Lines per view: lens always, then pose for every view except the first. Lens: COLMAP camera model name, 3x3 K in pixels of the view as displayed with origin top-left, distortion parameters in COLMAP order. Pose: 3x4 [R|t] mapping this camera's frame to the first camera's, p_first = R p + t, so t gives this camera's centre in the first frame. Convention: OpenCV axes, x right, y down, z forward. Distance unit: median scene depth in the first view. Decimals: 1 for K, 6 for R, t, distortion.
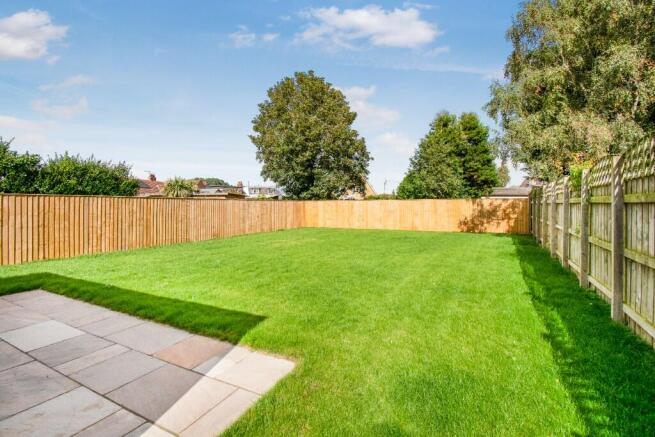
lens RADIAL K [[314.1, 0, 328.6], [0, 314.1, 197.8], [0, 0, 1]] dist [0.000549, -0.000146]
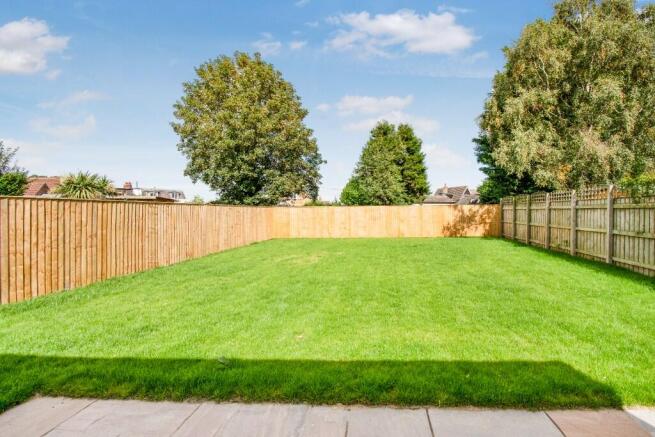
lens RADIAL K [[320.6, 0, 349.8], [0, 320.6, 210.3], [0, 0, 1]] dist [-0.017308, -0.000131]
pose [[0.903656, -0.003343, 0.428246, -0.201035], [-0.004330, 0.999847, 0.016942, 0.002486], [-0.428237, -0.017164, 0.903503, 0.111314]]
